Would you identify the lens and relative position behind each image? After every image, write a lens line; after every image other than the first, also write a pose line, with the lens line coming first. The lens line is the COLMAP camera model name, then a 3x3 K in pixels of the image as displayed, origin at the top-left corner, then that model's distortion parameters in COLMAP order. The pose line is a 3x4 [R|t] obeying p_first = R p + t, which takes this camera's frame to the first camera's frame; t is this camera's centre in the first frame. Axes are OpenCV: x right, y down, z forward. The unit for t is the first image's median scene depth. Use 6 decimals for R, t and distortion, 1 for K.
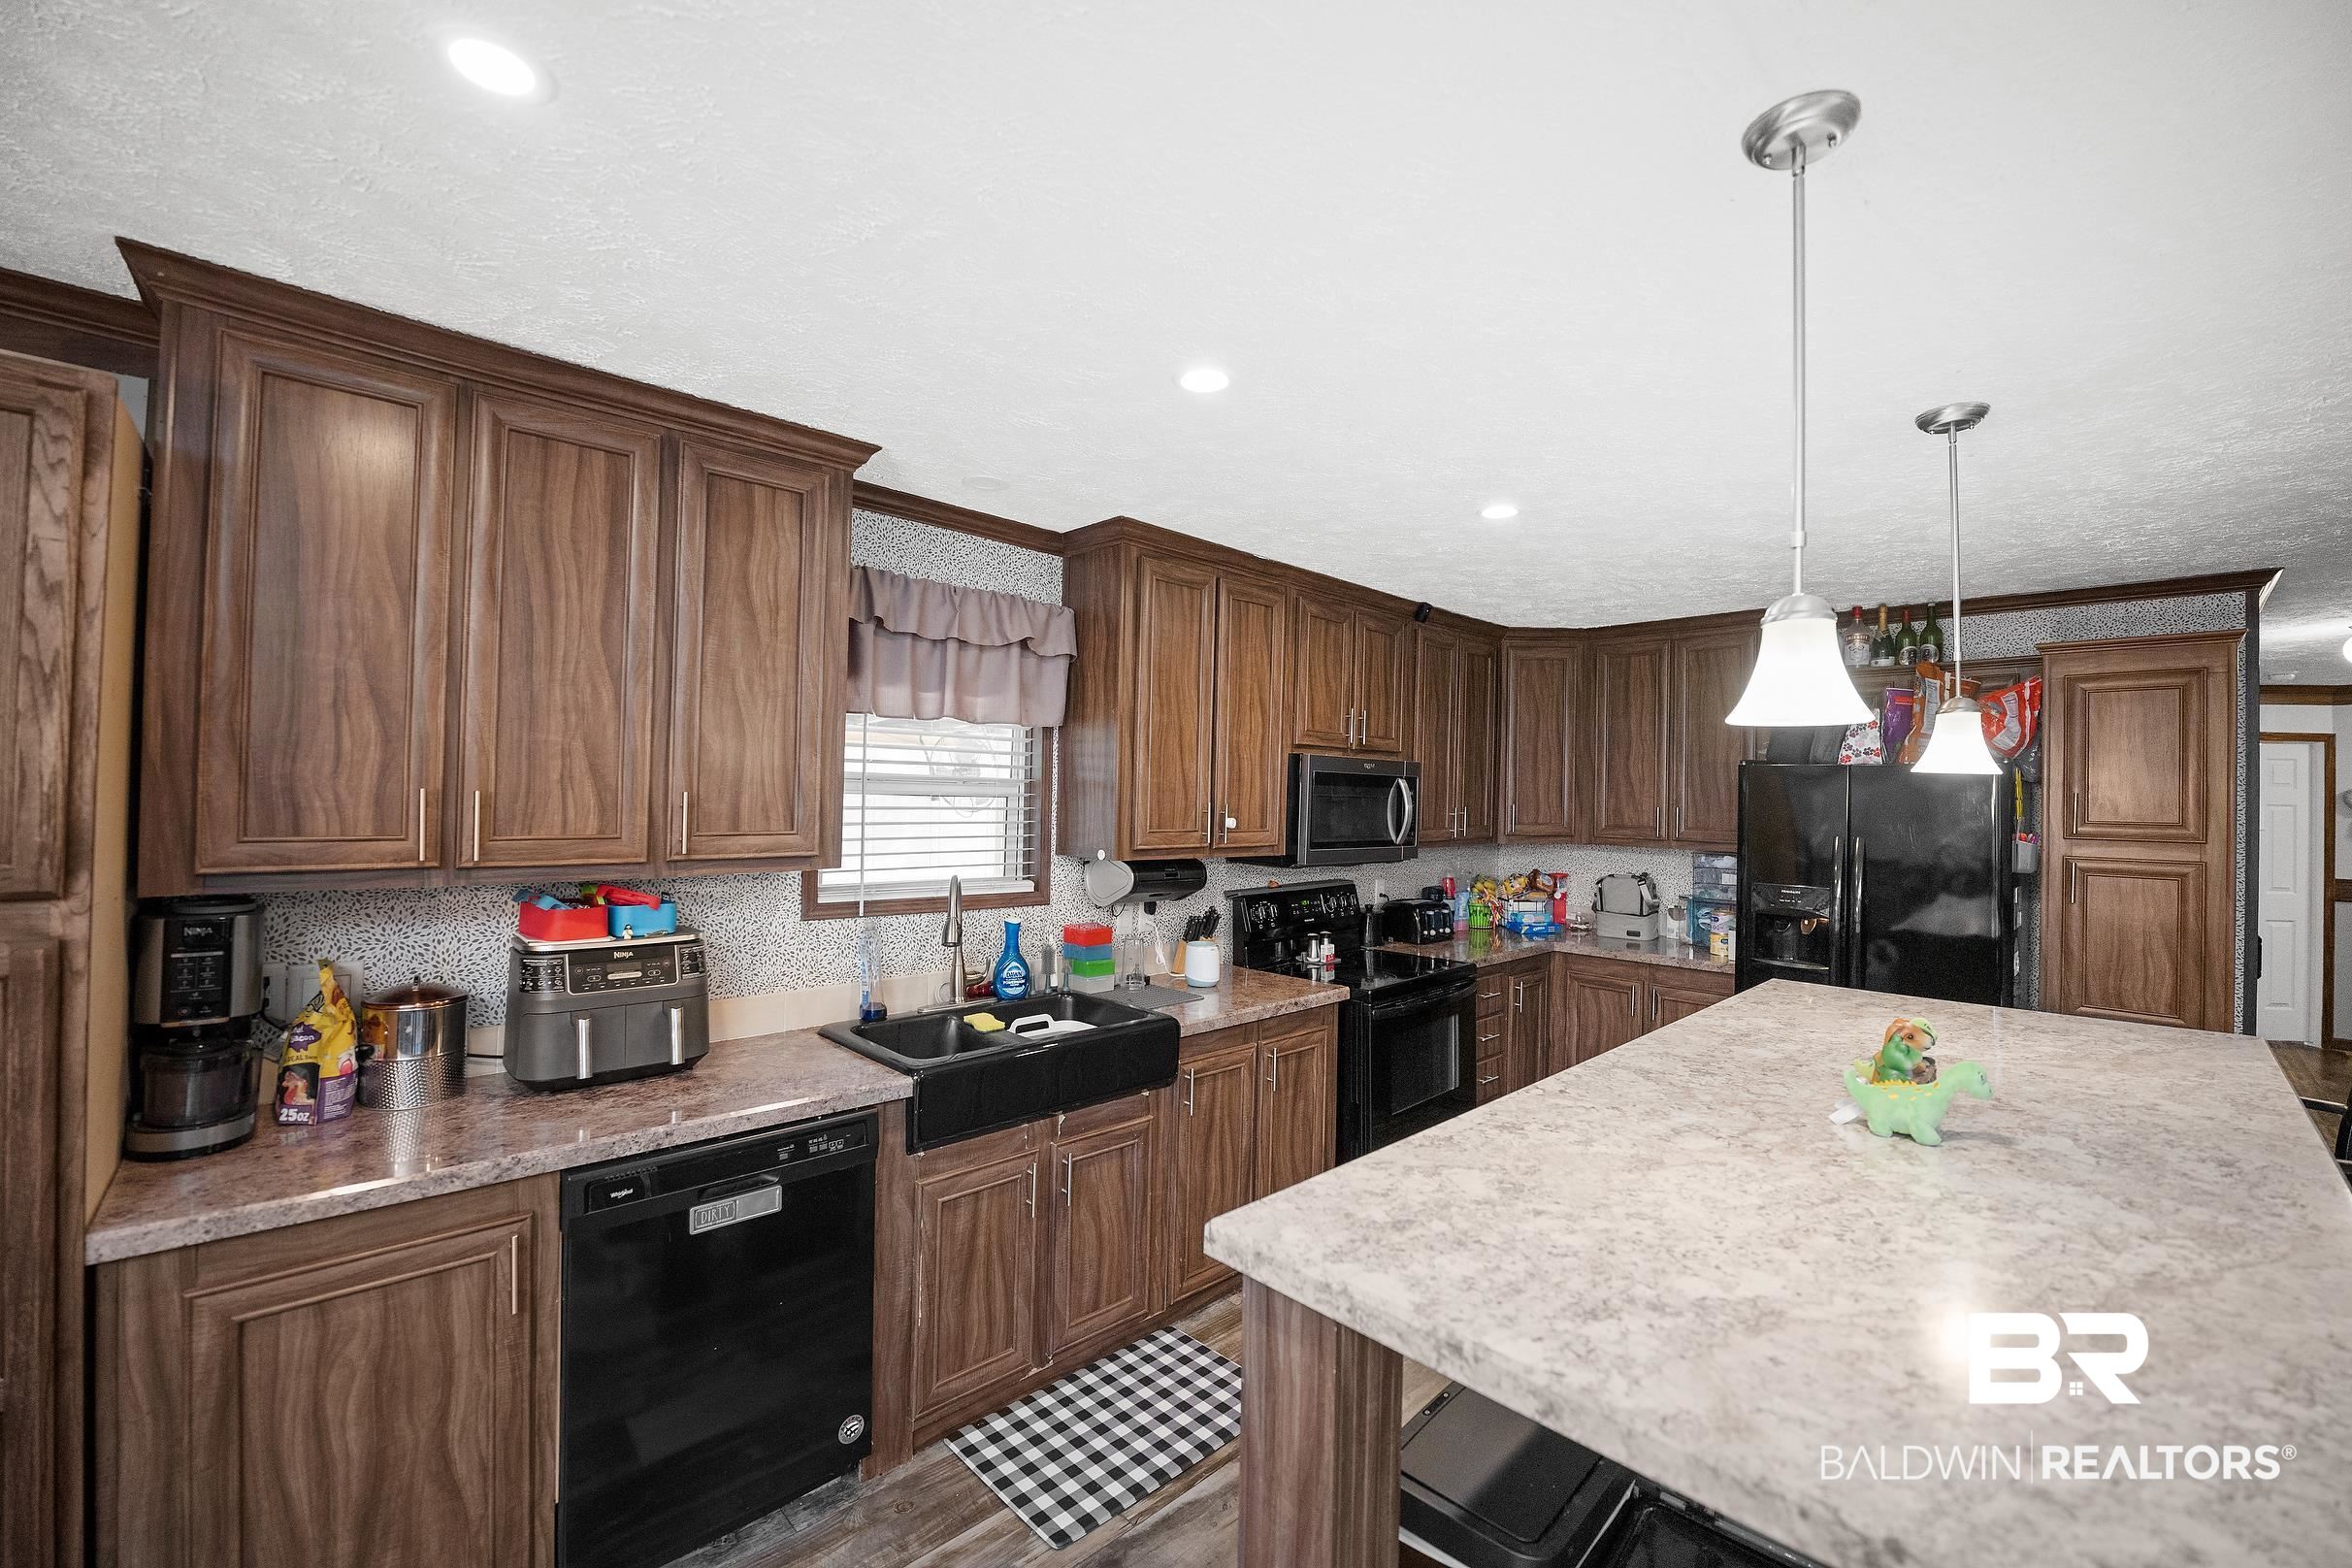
lens RADIAL K [[943.0, 0, 1177.9], [0, 943.0, 779.3], [0, 0, 1]] dist [-0.022181, 0.002813]
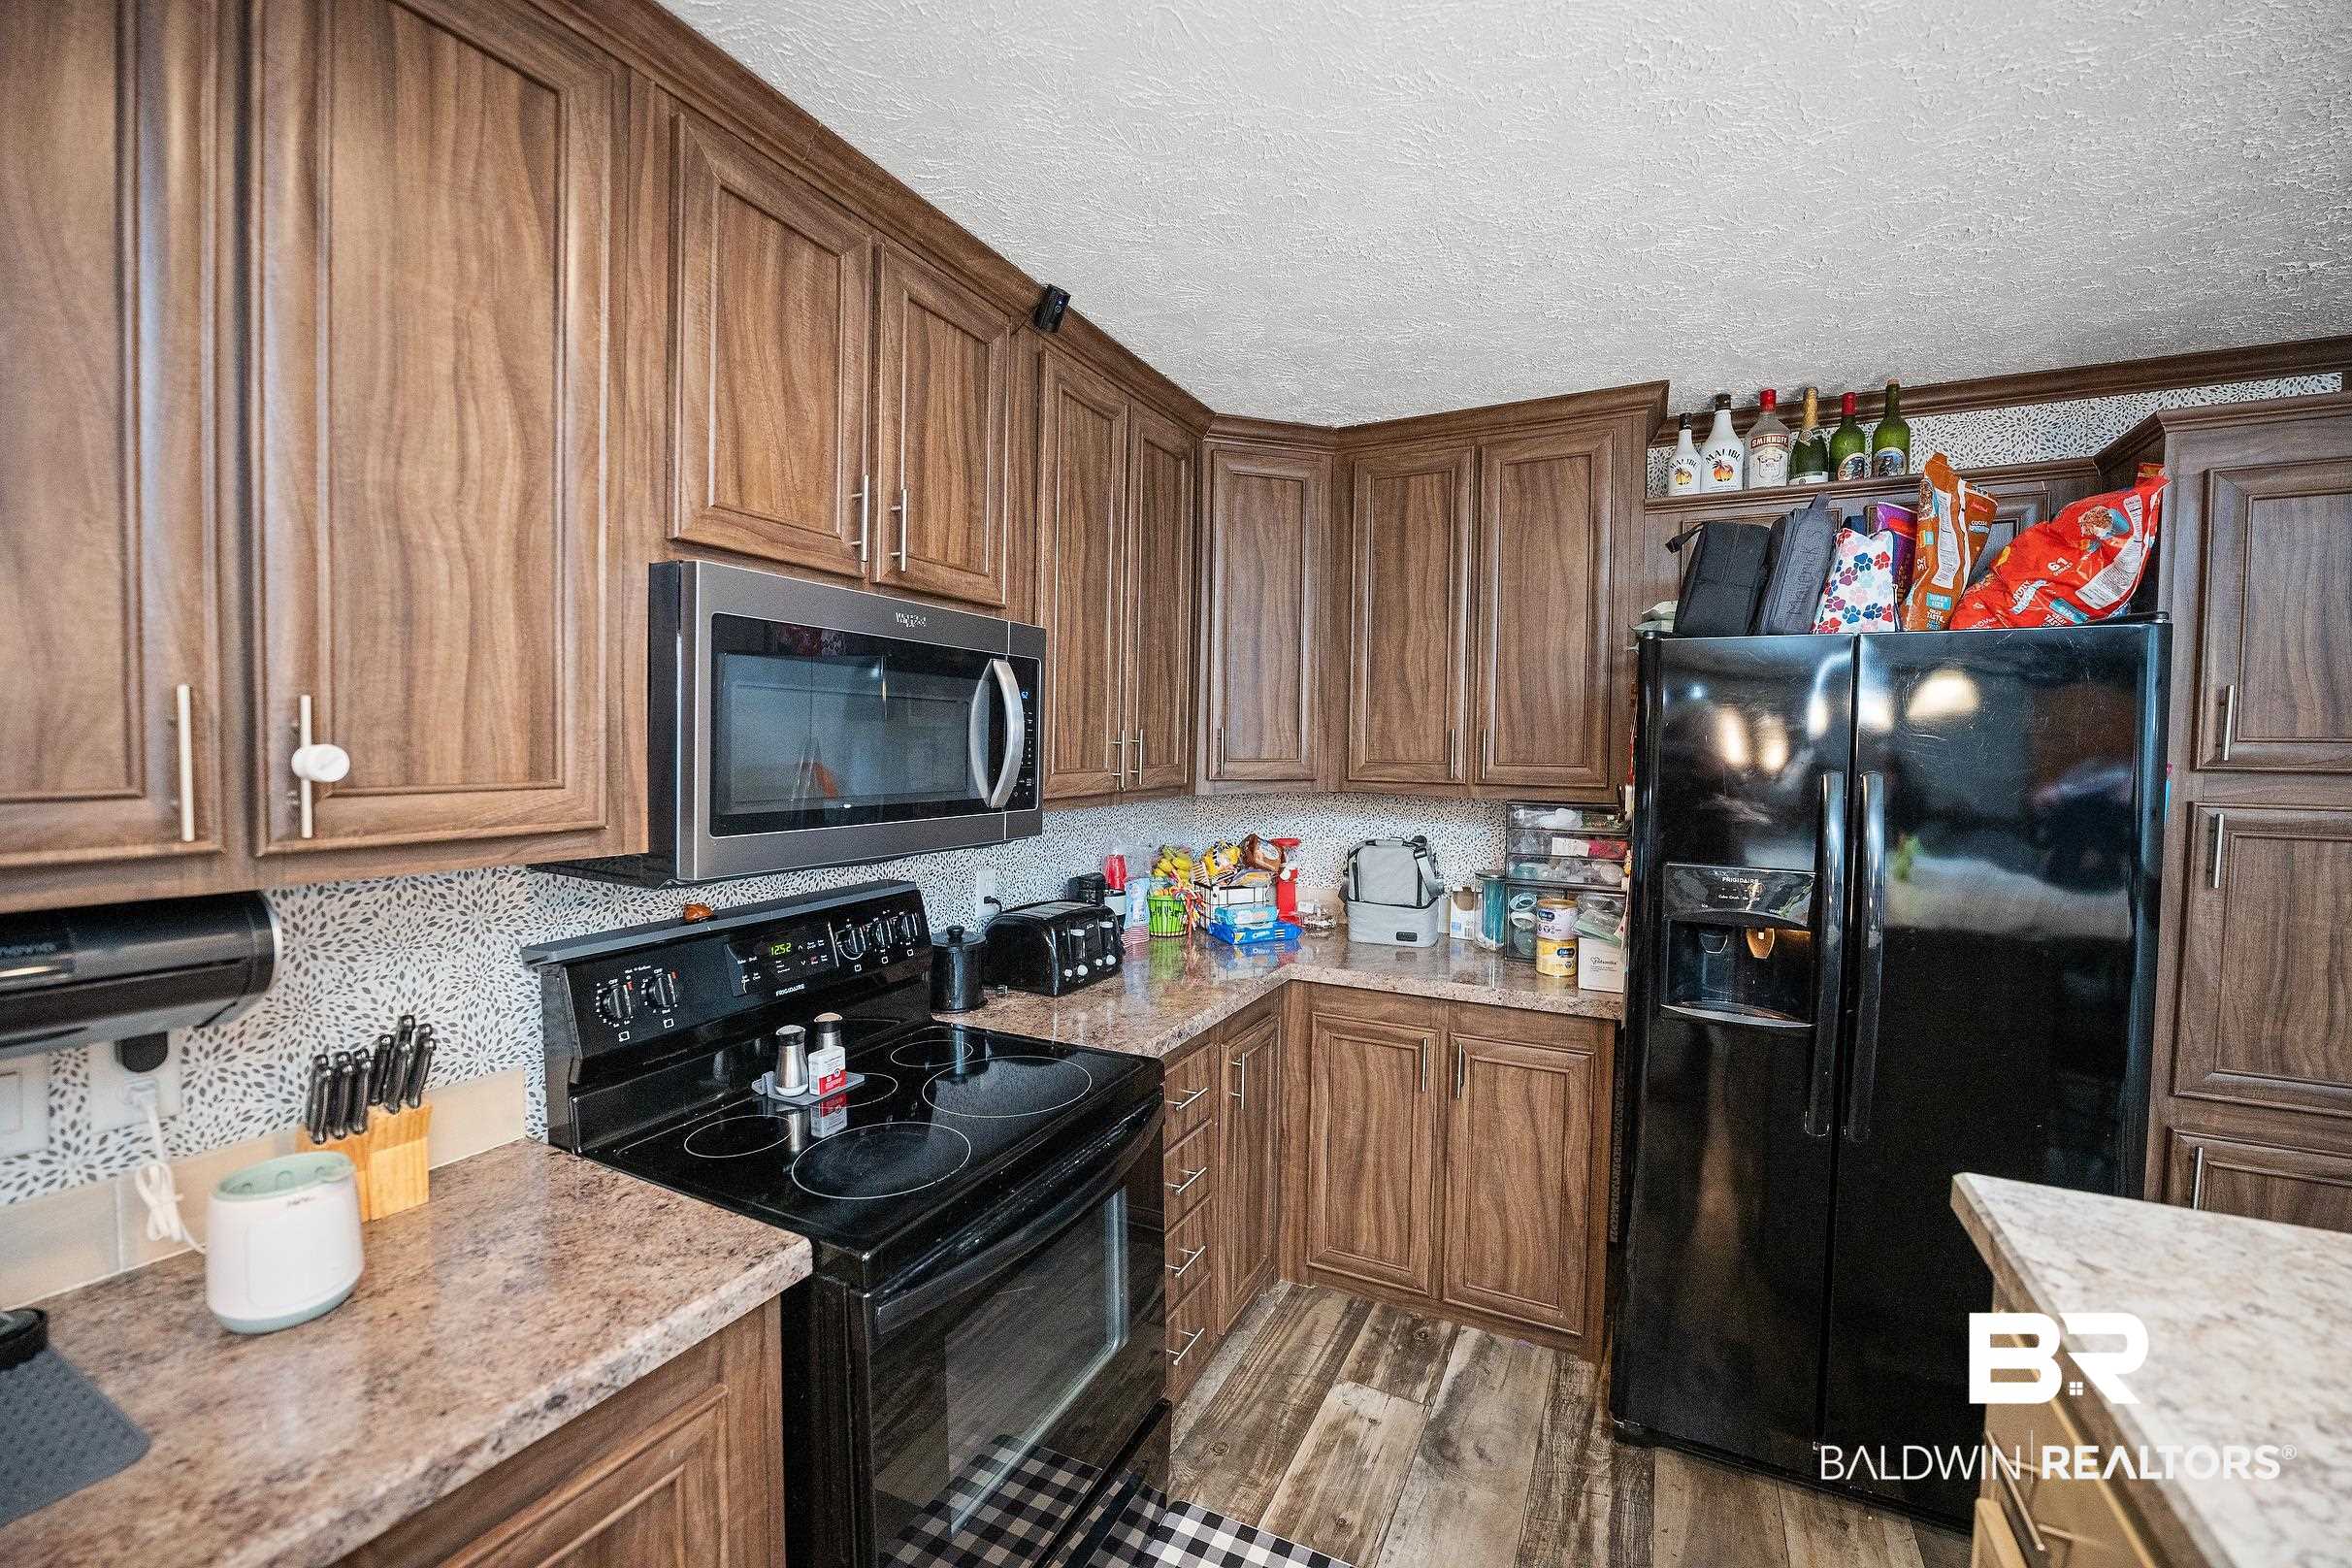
lens RADIAL K [[943.0, 0, 1174.4], [0, 943.0, 778.2], [0, 0, 1]] dist [-0.022181, 0.002813]
pose [[0.947704, -0.020319, 0.318502, 0.180639], [0.002309, 0.998382, 0.056820, 0.031374], [-0.319141, -0.053113, 0.946218, 0.577092]]
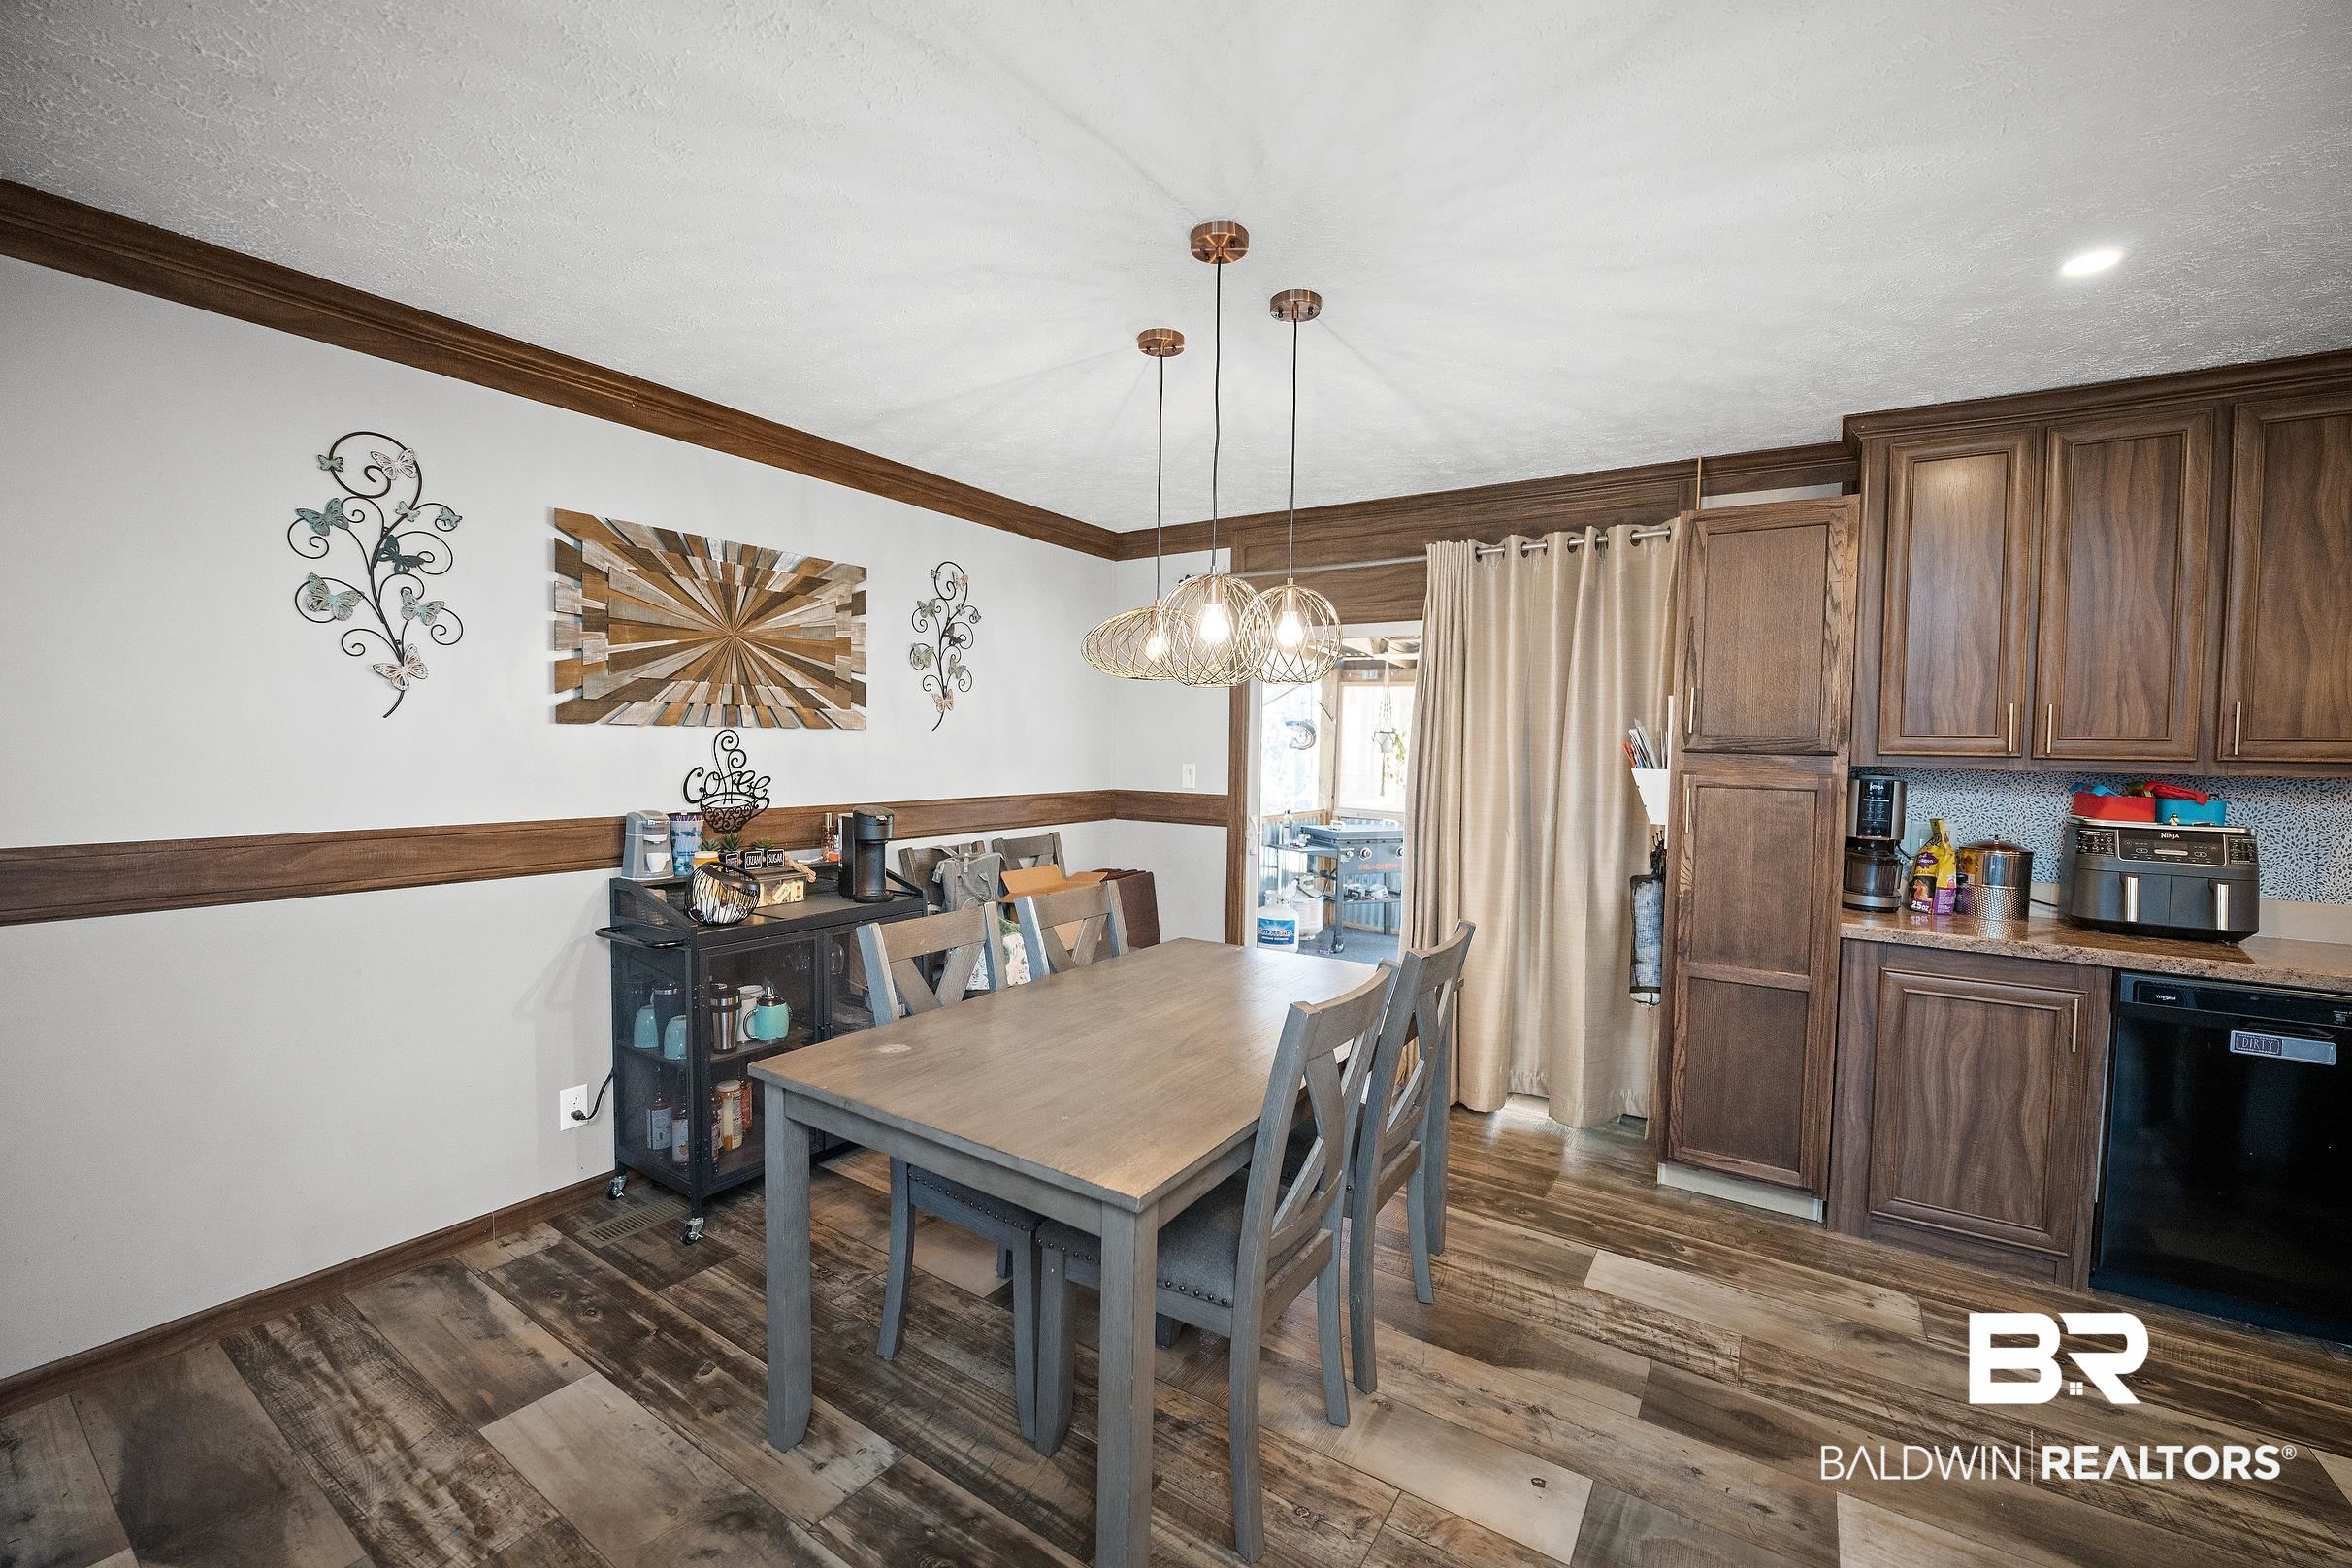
lens RADIAL K [[943.0, 0, 1179.8], [0, 943.0, 777.9], [0, 0, 1]] dist [-0.022181, 0.002813]
pose [[0.223749, 0.022768, -0.974381, 0.170831], [0.001945, 0.999715, 0.023806, 0.043277], [0.974645, -0.007222, 0.223641, -0.310854]]
